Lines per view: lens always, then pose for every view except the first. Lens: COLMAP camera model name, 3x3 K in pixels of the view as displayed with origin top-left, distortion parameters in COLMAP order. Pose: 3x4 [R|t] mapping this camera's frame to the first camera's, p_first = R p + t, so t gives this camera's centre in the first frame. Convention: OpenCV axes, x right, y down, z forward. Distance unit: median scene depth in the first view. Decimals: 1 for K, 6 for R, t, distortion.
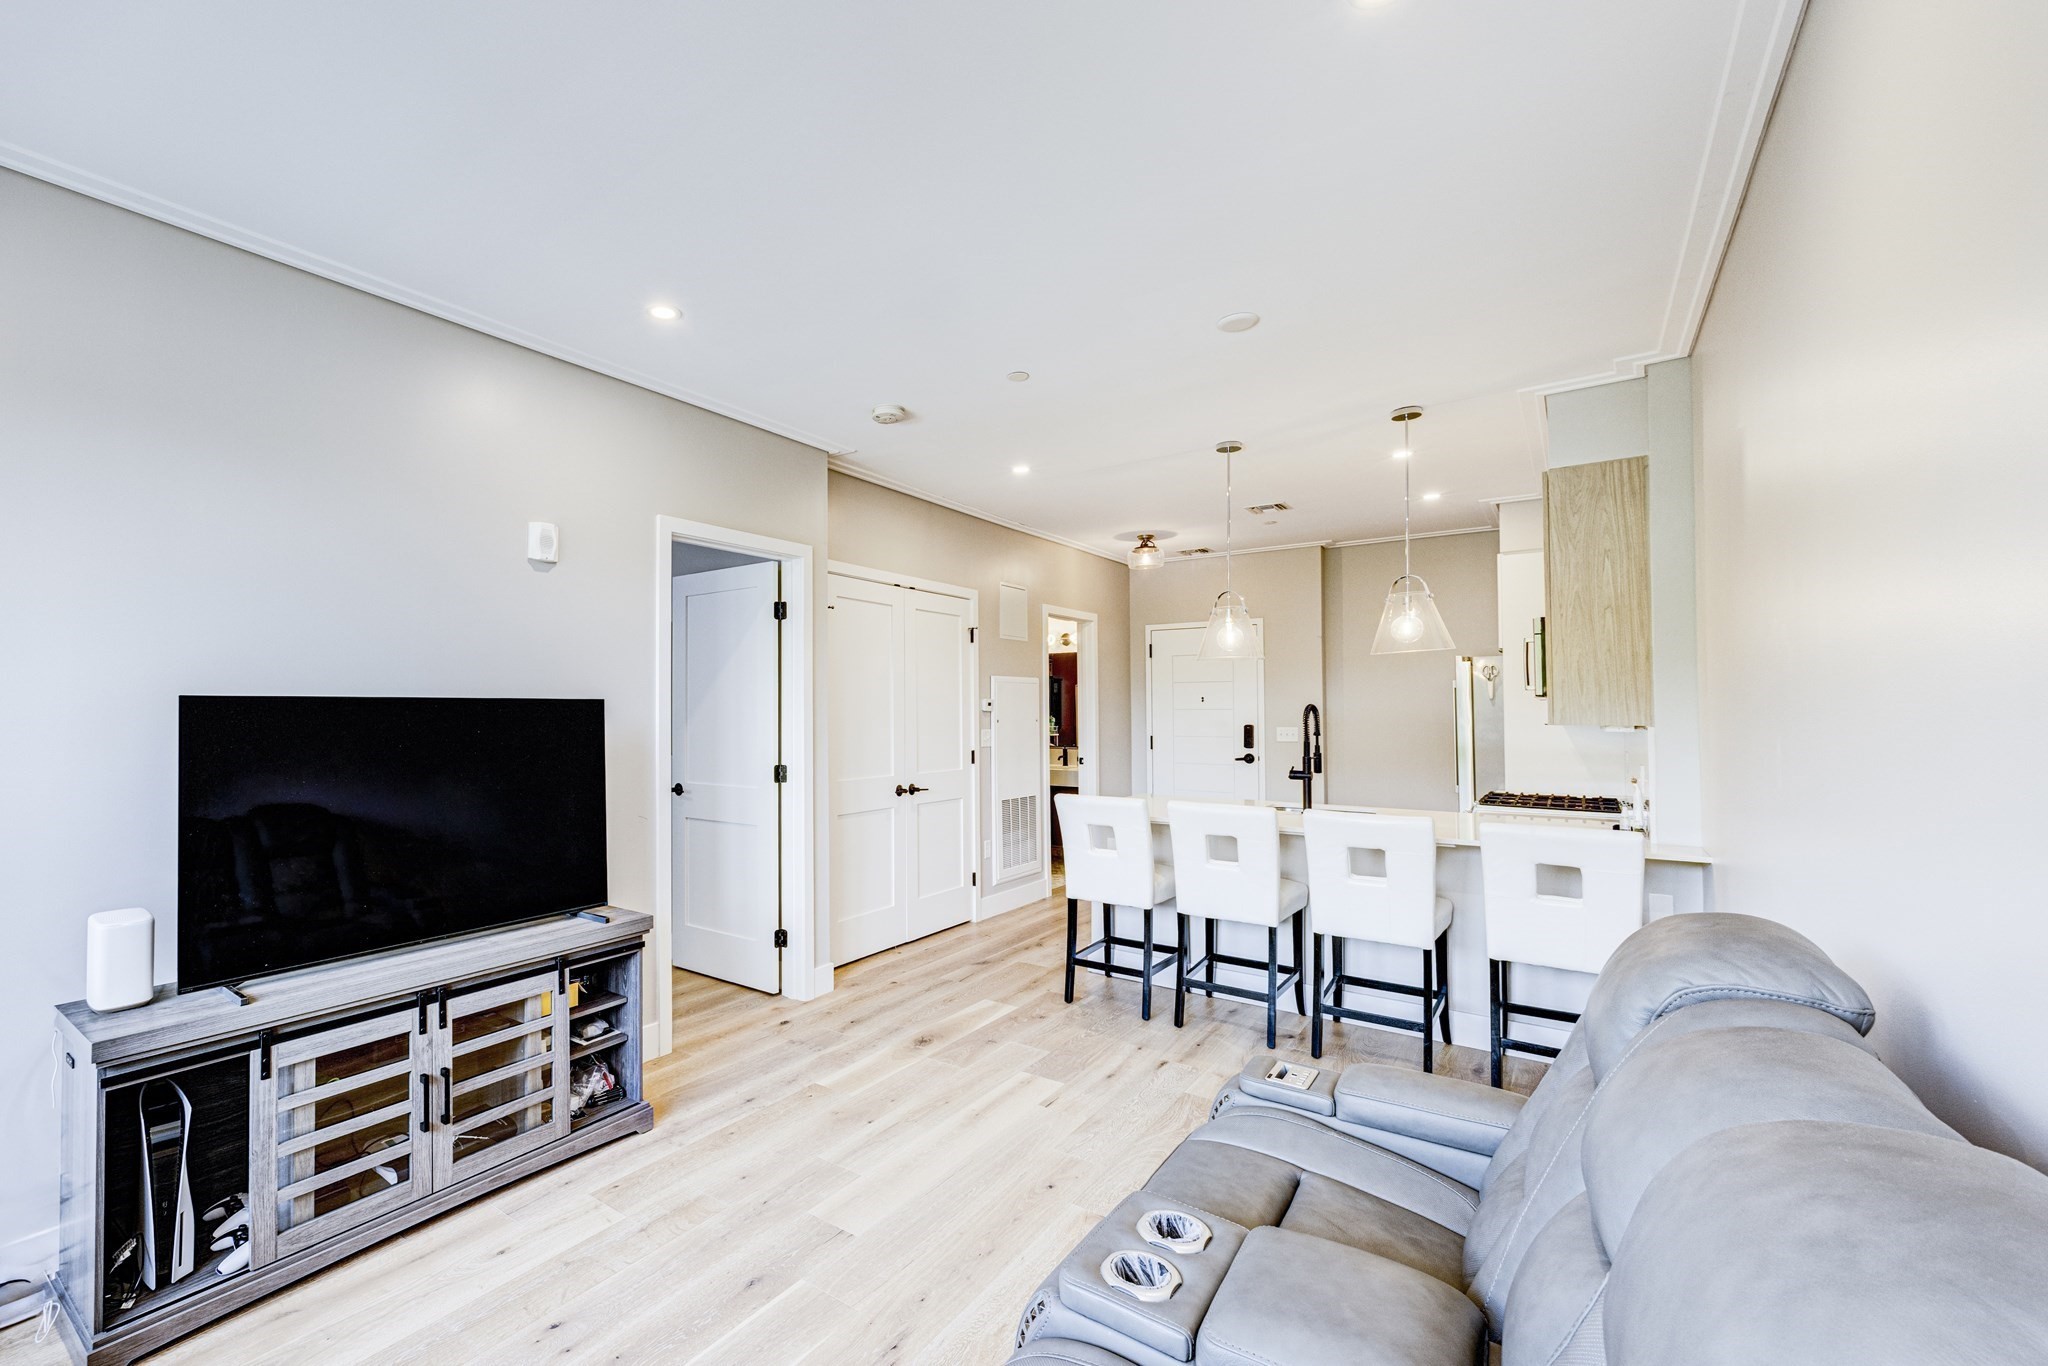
lens RADIAL K [[884.0, 0, 887.6], [0, 884.0, 671.2], [0, 0, 1]] dist [-0.004797, 0.000186]
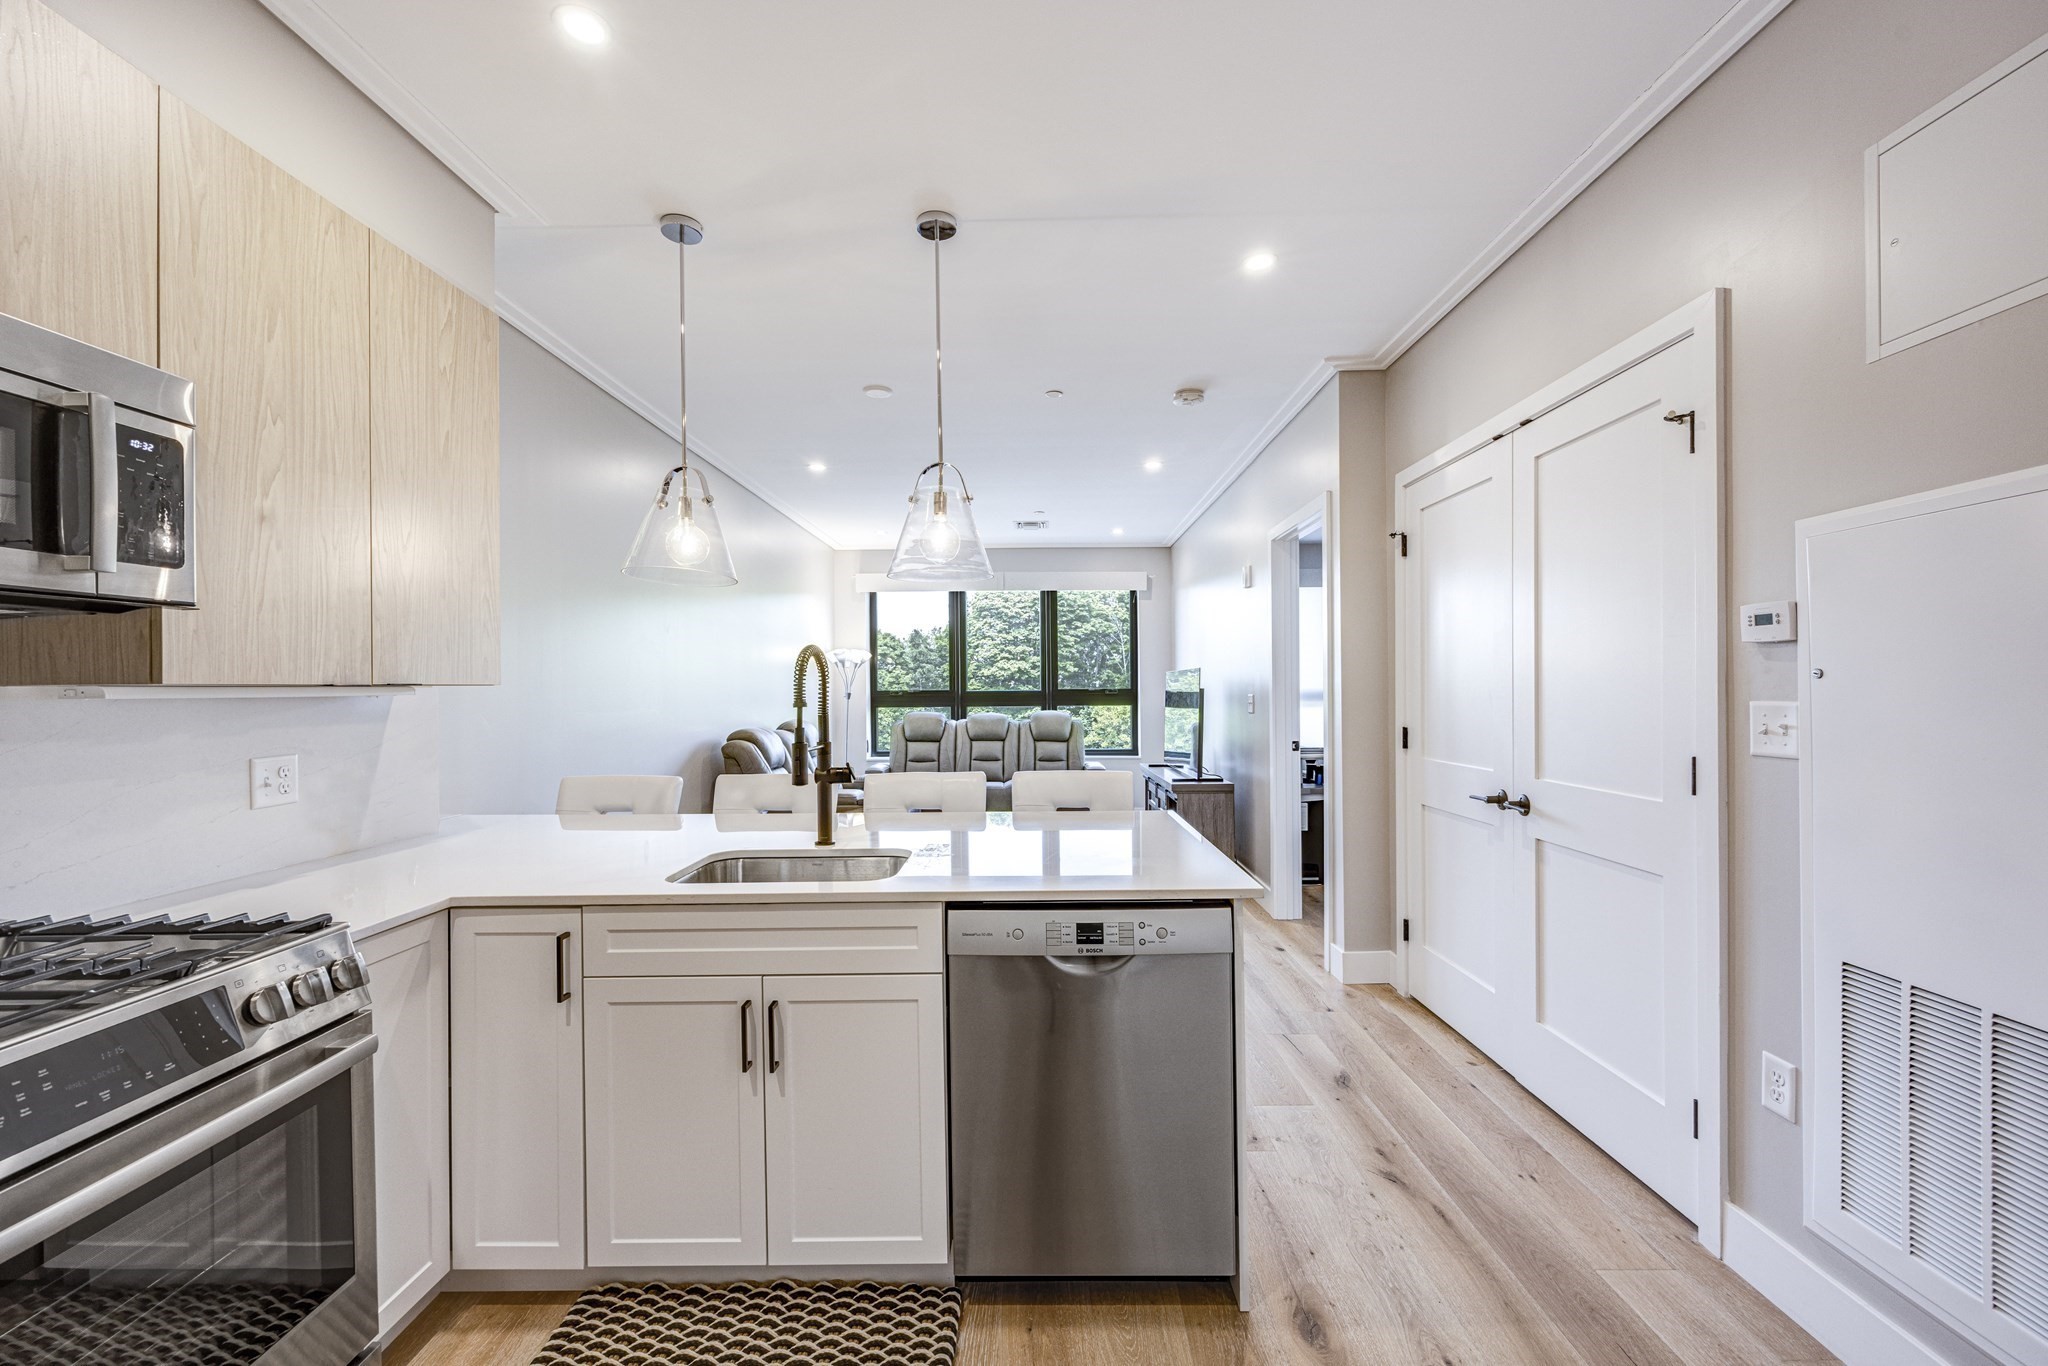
lens RADIAL K [[823.9, 0, 1021.8], [0, 823.9, 685.5], [0, 0, 1]] dist [-0.005788, 0.000880]
pose [[-0.799865, 0.007238, -0.600137, 0.719626], [0.037111, 0.998610, -0.037418, 0.087652], [0.599032, -0.052201, -0.799022, 1.555724]]
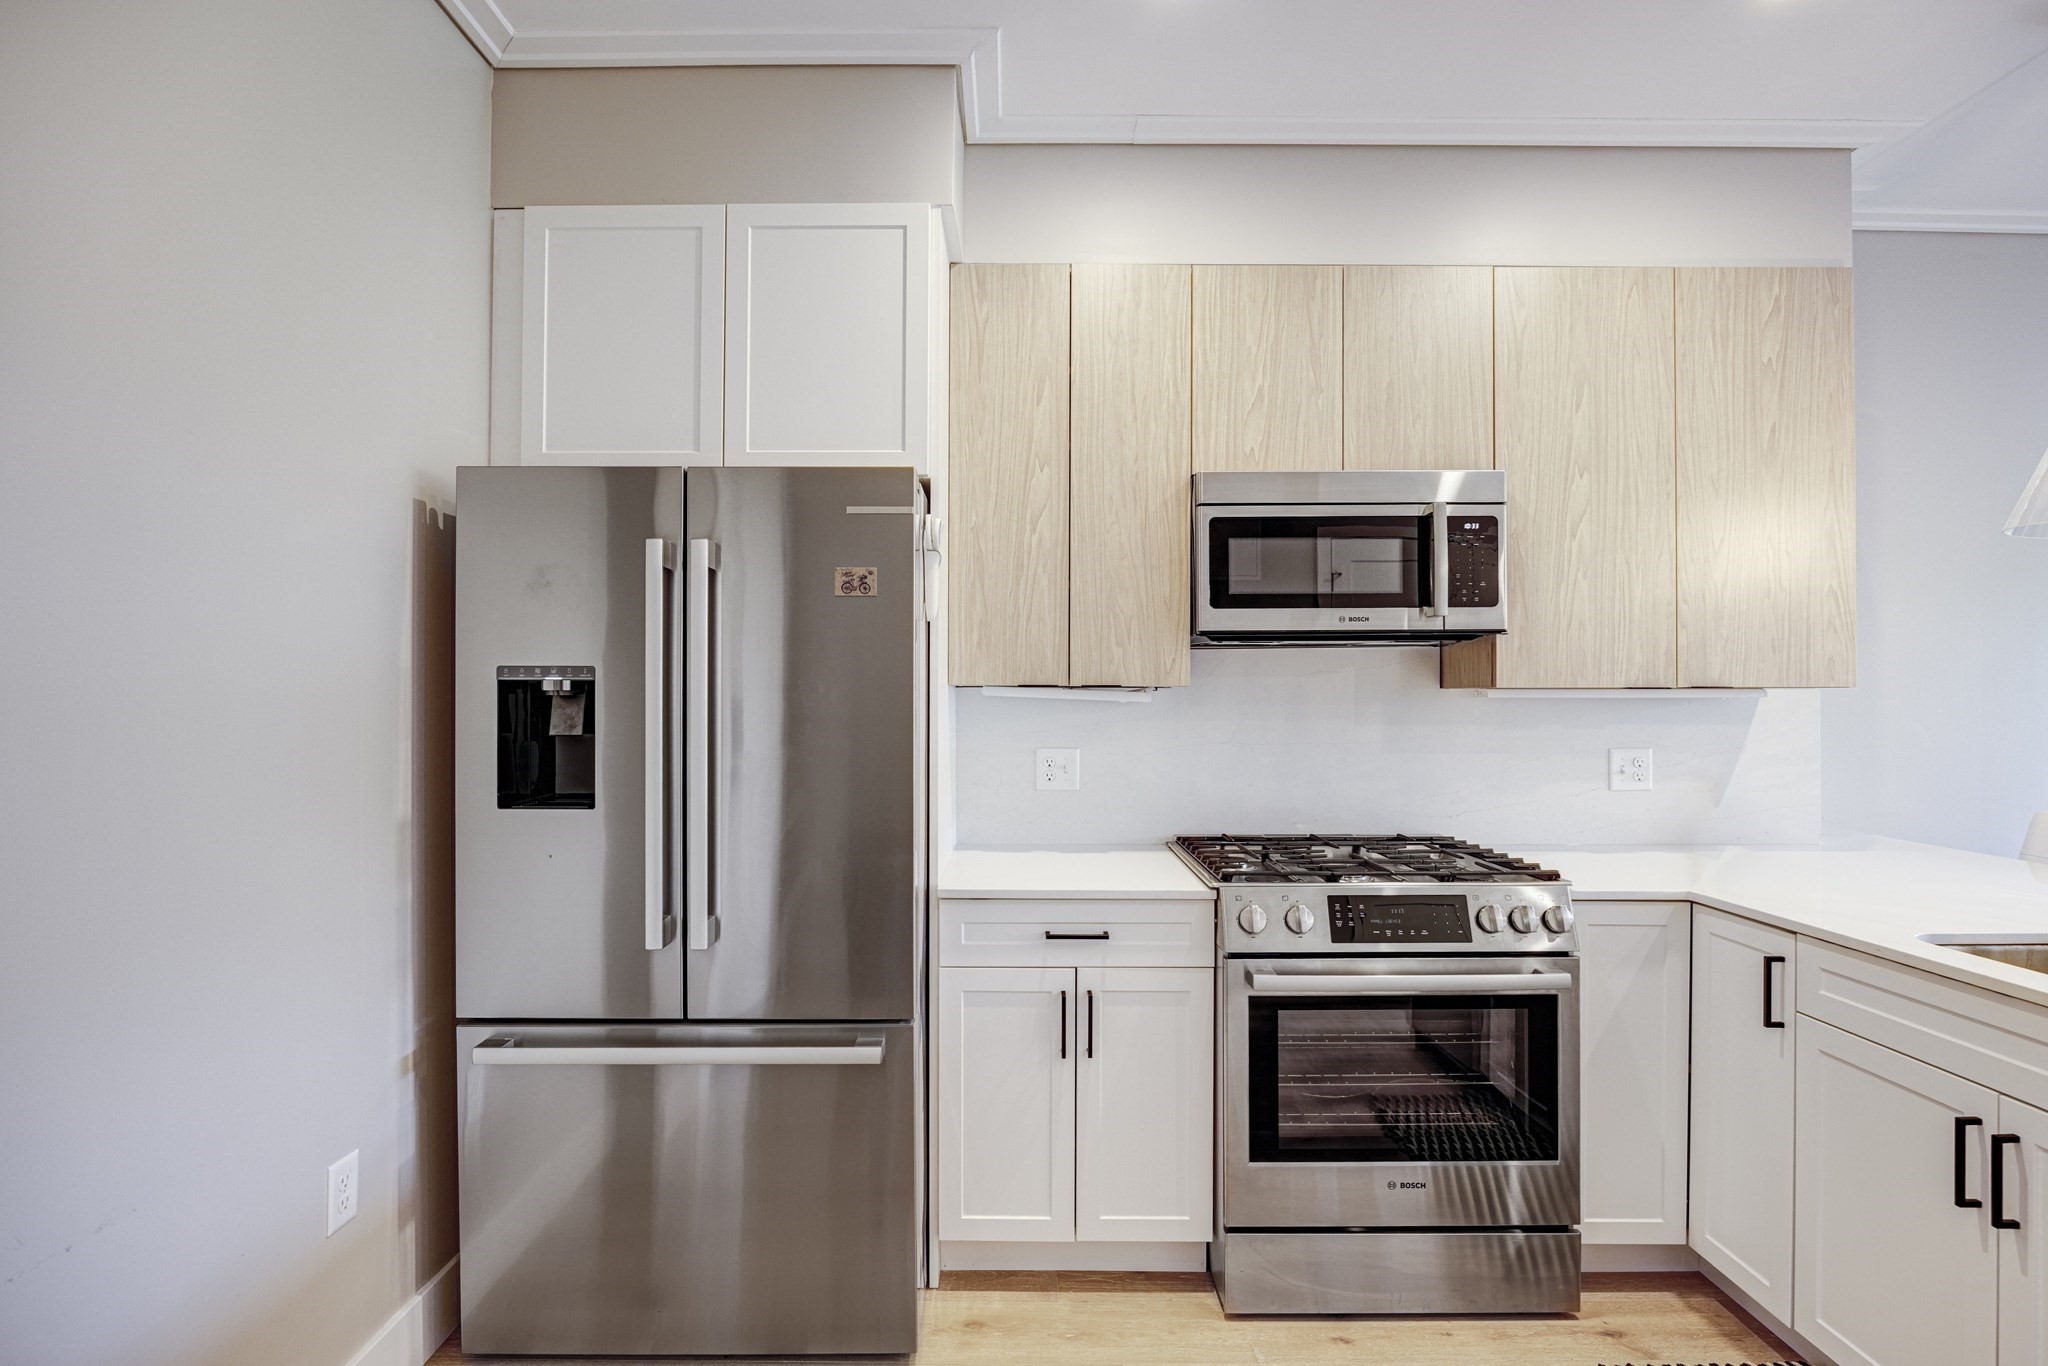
lens RADIAL K [[942.4, 0, 1016.9], [0, 942.4, 690.8], [0, 0, 1]] dist [-0.018234, 0.002547]
pose [[-0.607534, 0.003759, 0.794285, 0.526180], [-0.035009, 0.998890, -0.031505, 0.090316], [-0.793522, -0.046947, -0.606728, 1.632803]]
